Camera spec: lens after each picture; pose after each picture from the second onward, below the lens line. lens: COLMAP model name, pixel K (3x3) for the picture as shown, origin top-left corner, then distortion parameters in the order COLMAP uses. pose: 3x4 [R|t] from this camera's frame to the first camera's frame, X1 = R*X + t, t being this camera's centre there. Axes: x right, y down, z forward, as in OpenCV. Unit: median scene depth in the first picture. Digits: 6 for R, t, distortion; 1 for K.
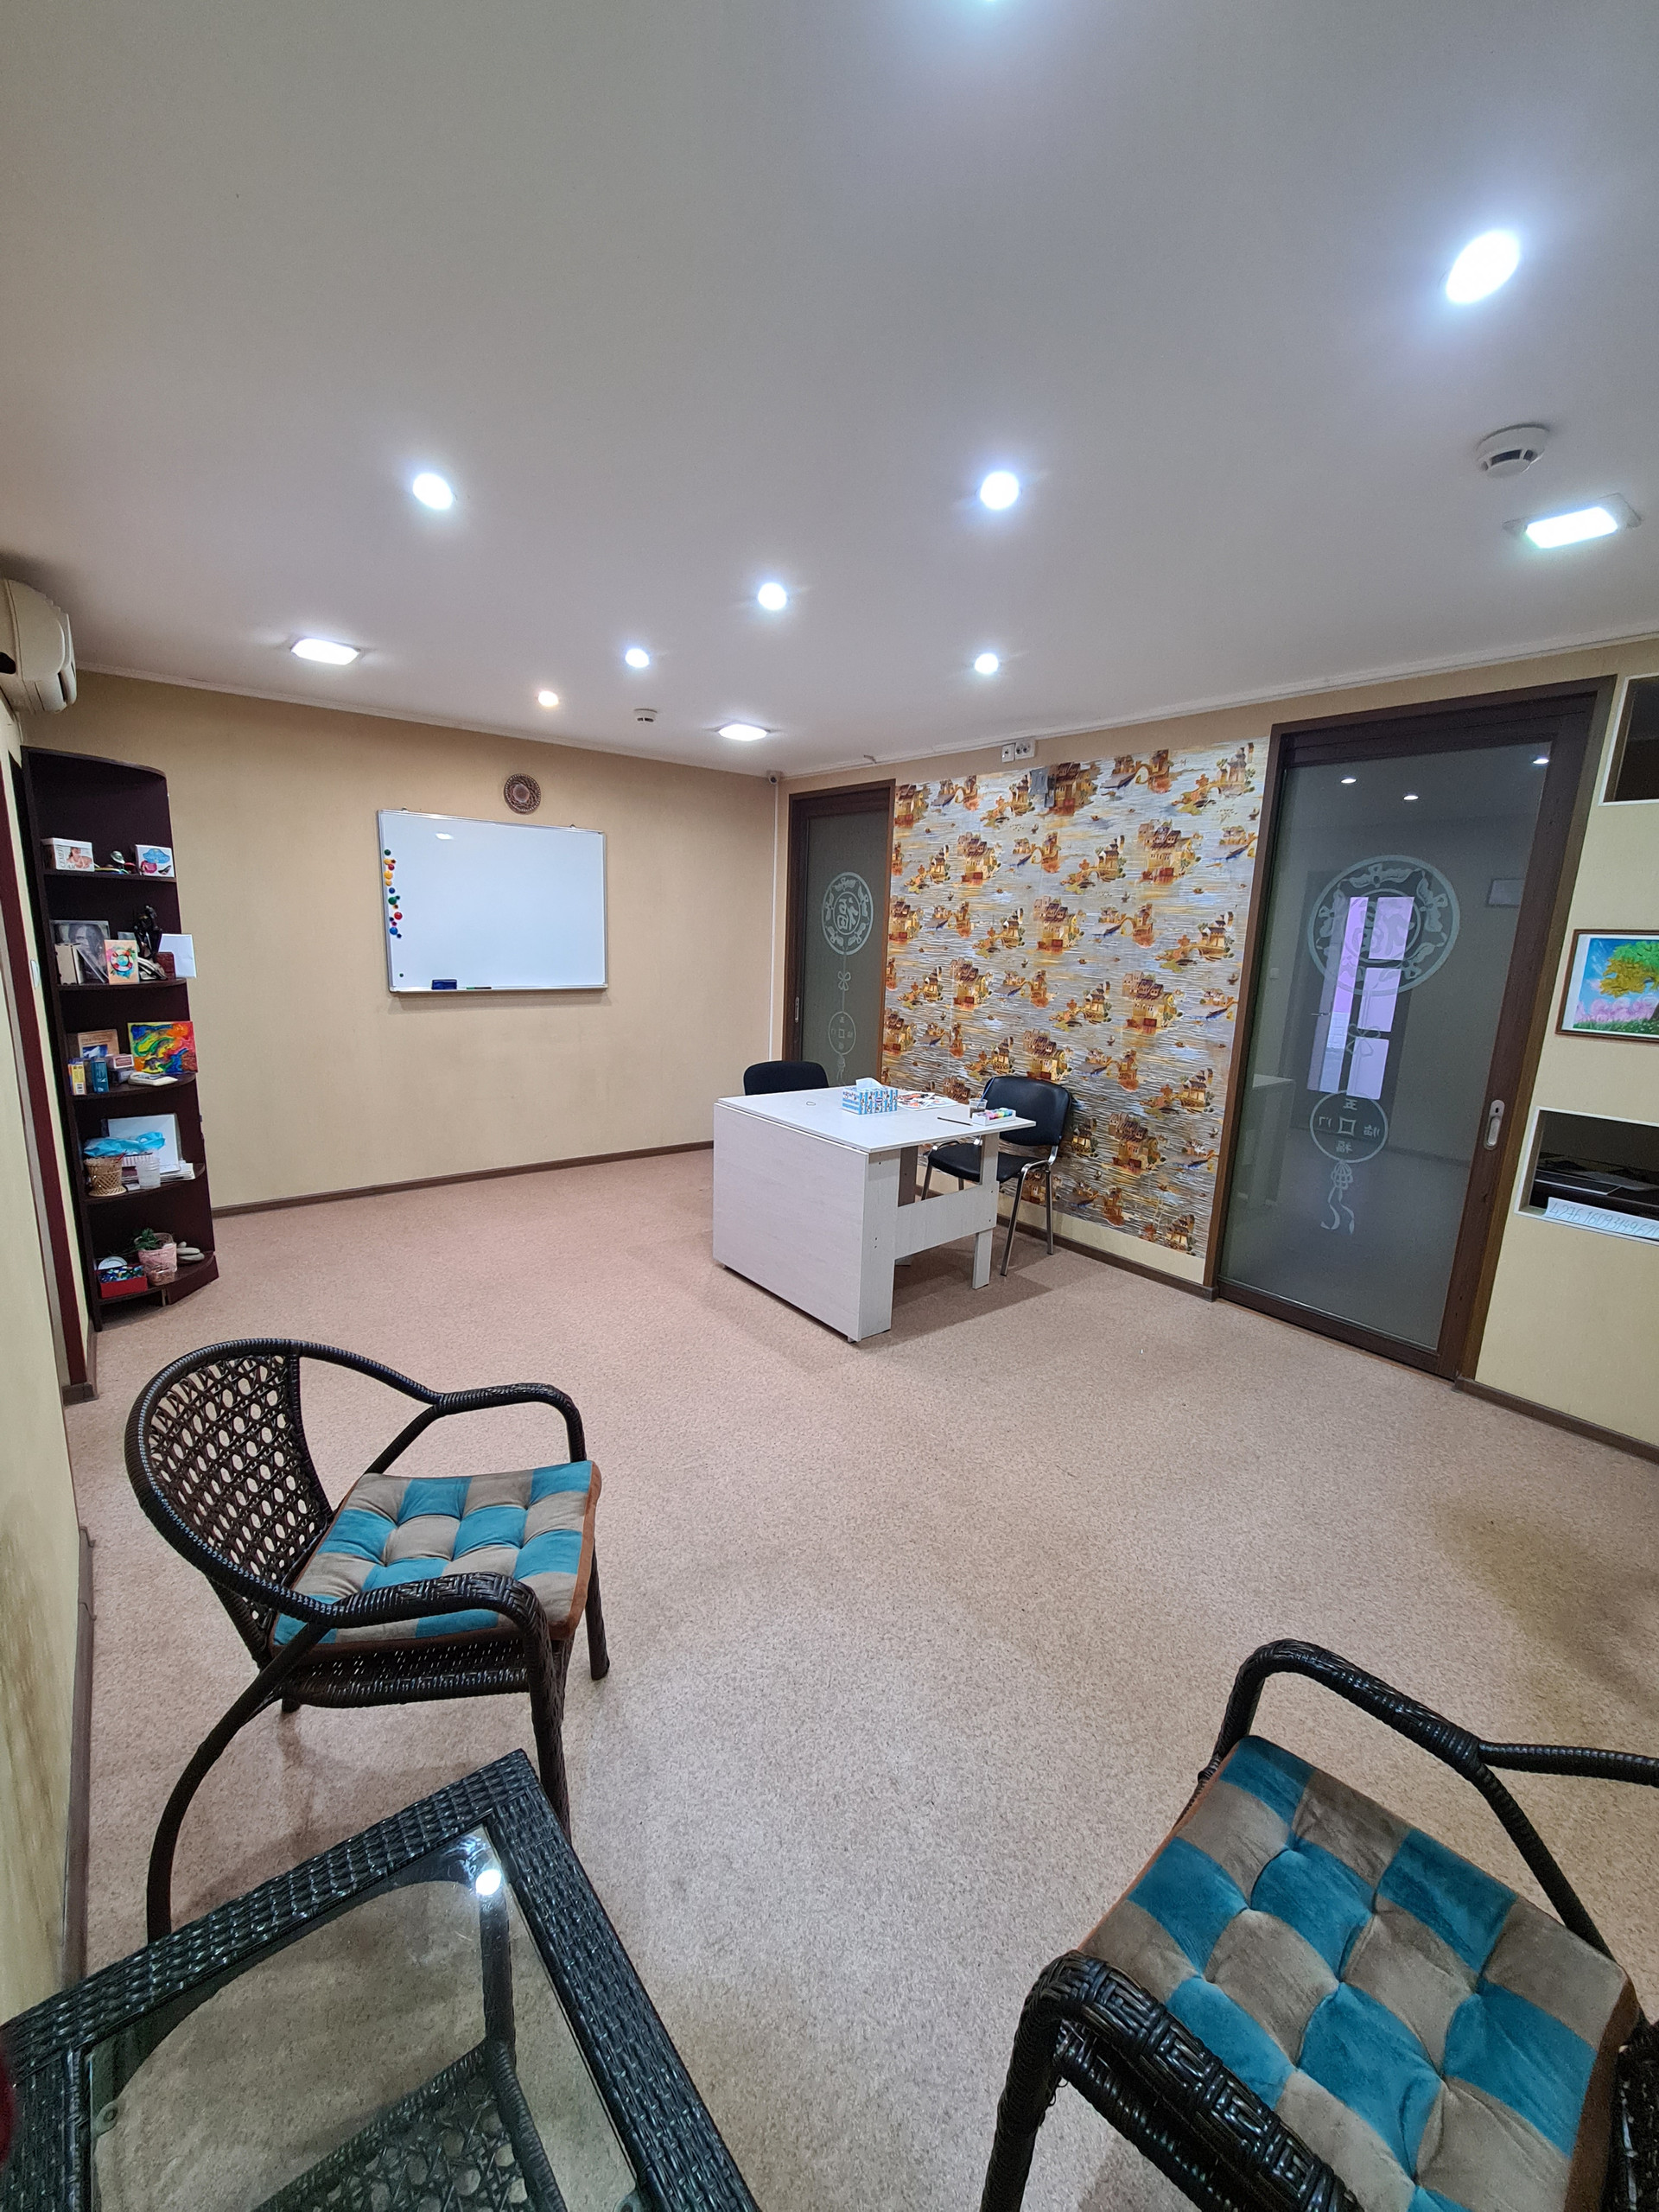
lens RADIAL K [[887.7, 0, 829.6], [0, 887.7, 1111.2], [0, 0, 1]] dist [-0.003015, 0.000279]
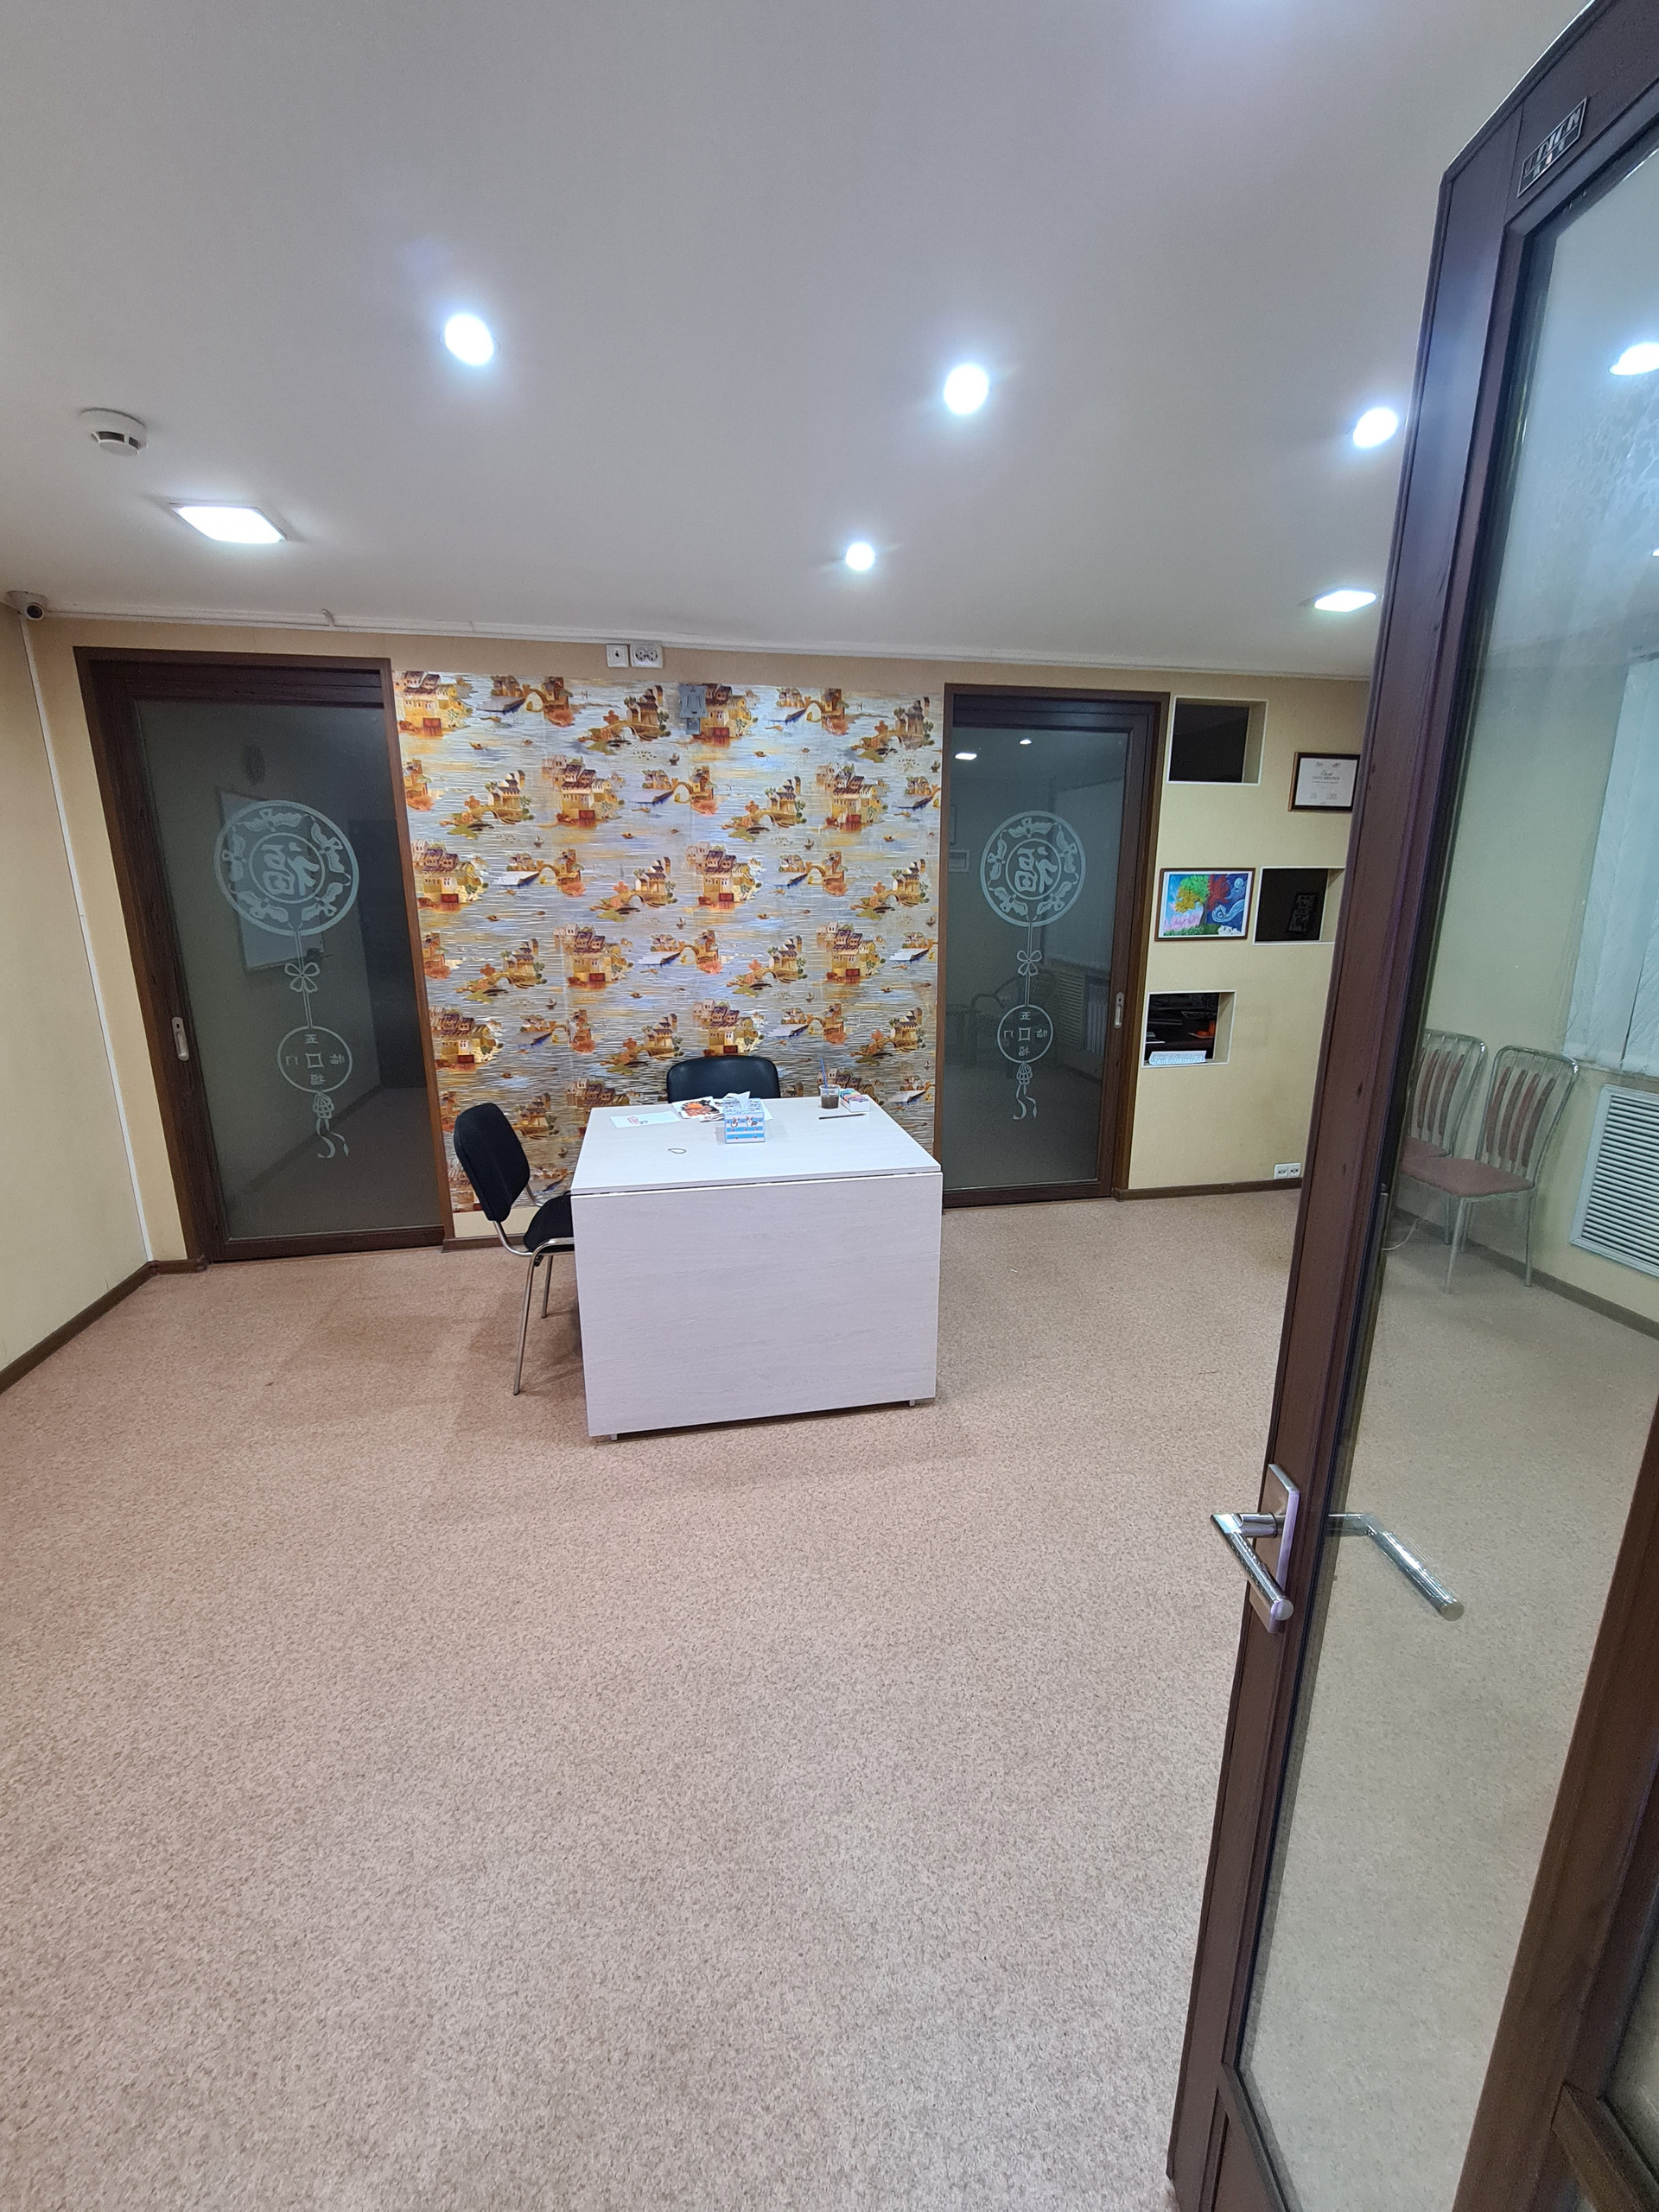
lens RADIAL K [[887.7, 0, 809.5], [0, 887.7, 1118.5], [0, 0, 1]] dist [-0.003015, 0.000279]
pose [[0.464713, -0.258327, 0.846941, -0.554694], [0.202485, 0.962155, 0.182365, -0.136673], [-0.861999, 0.086746, 0.499433, 0.569086]]
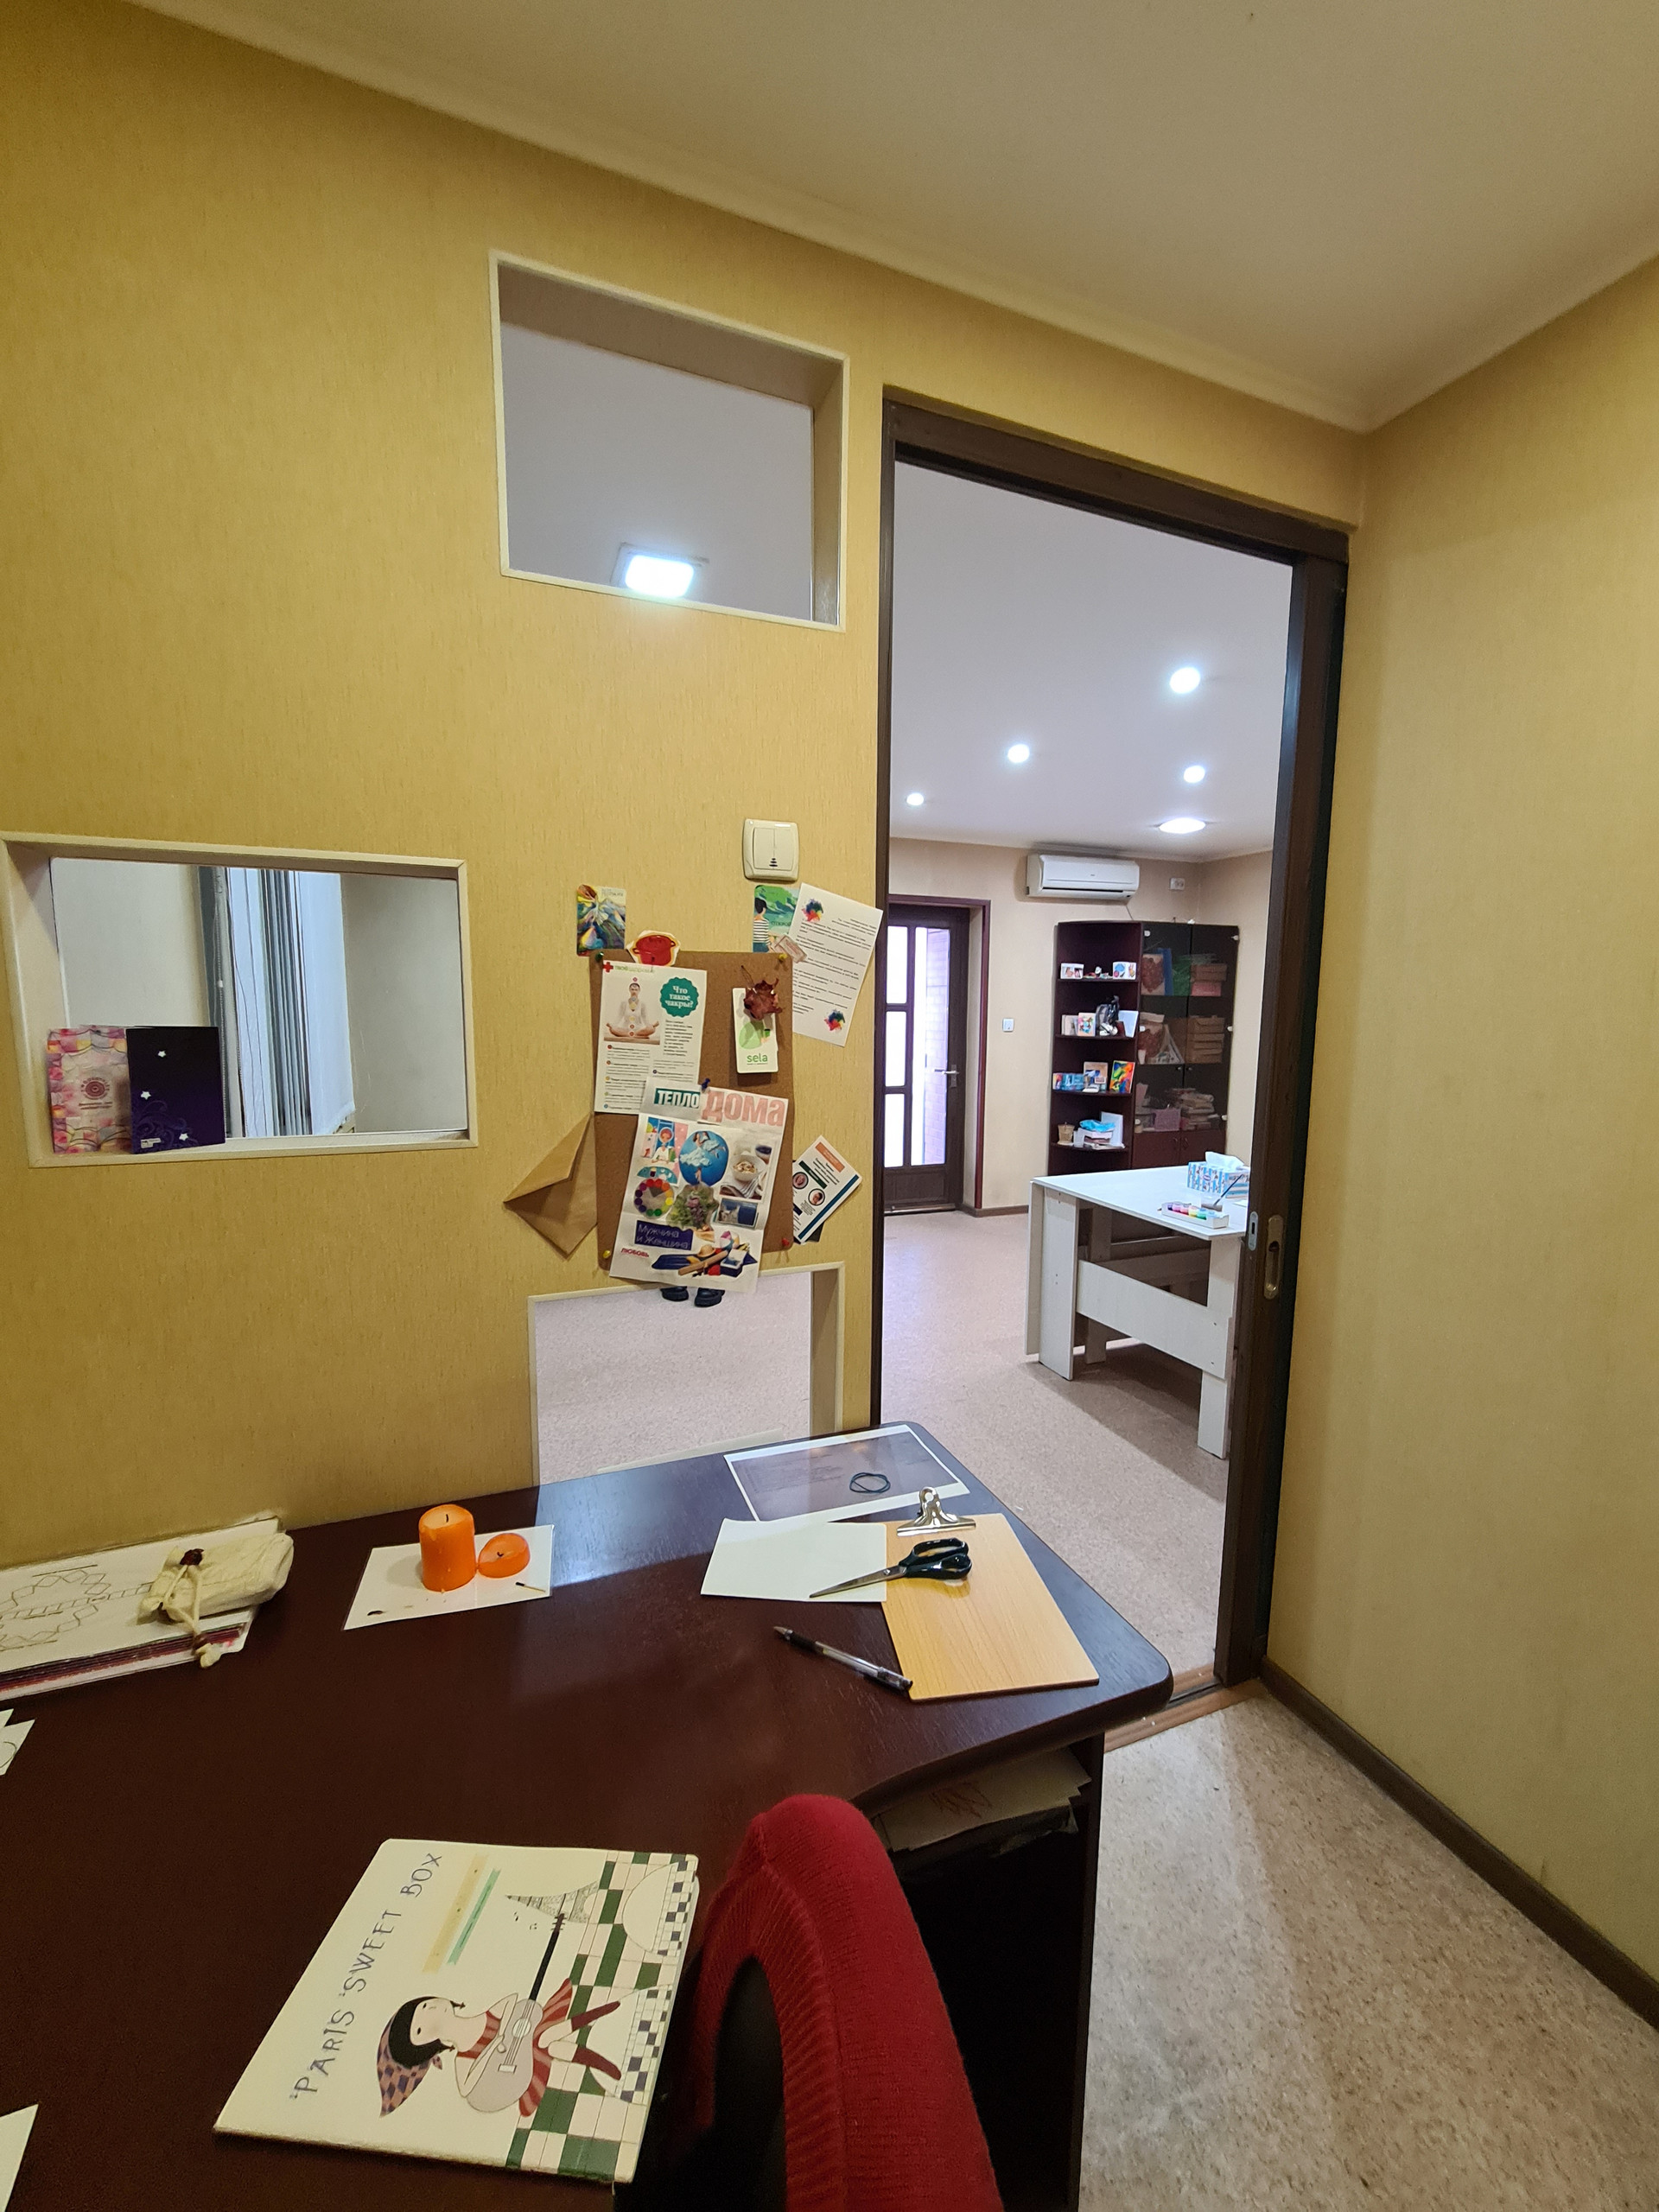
lens RADIAL K [[887.7, 0, 841.7], [0, 887.7, 1108.3], [0, 0, 1]] dist [-0.003015, 0.000279]
pose [[-0.267001, 0.076265, -0.960674, 0.959285], [-0.220033, 0.965708, 0.137819, -0.117334], [0.938241, 0.248178, -0.241064, 0.831747]]
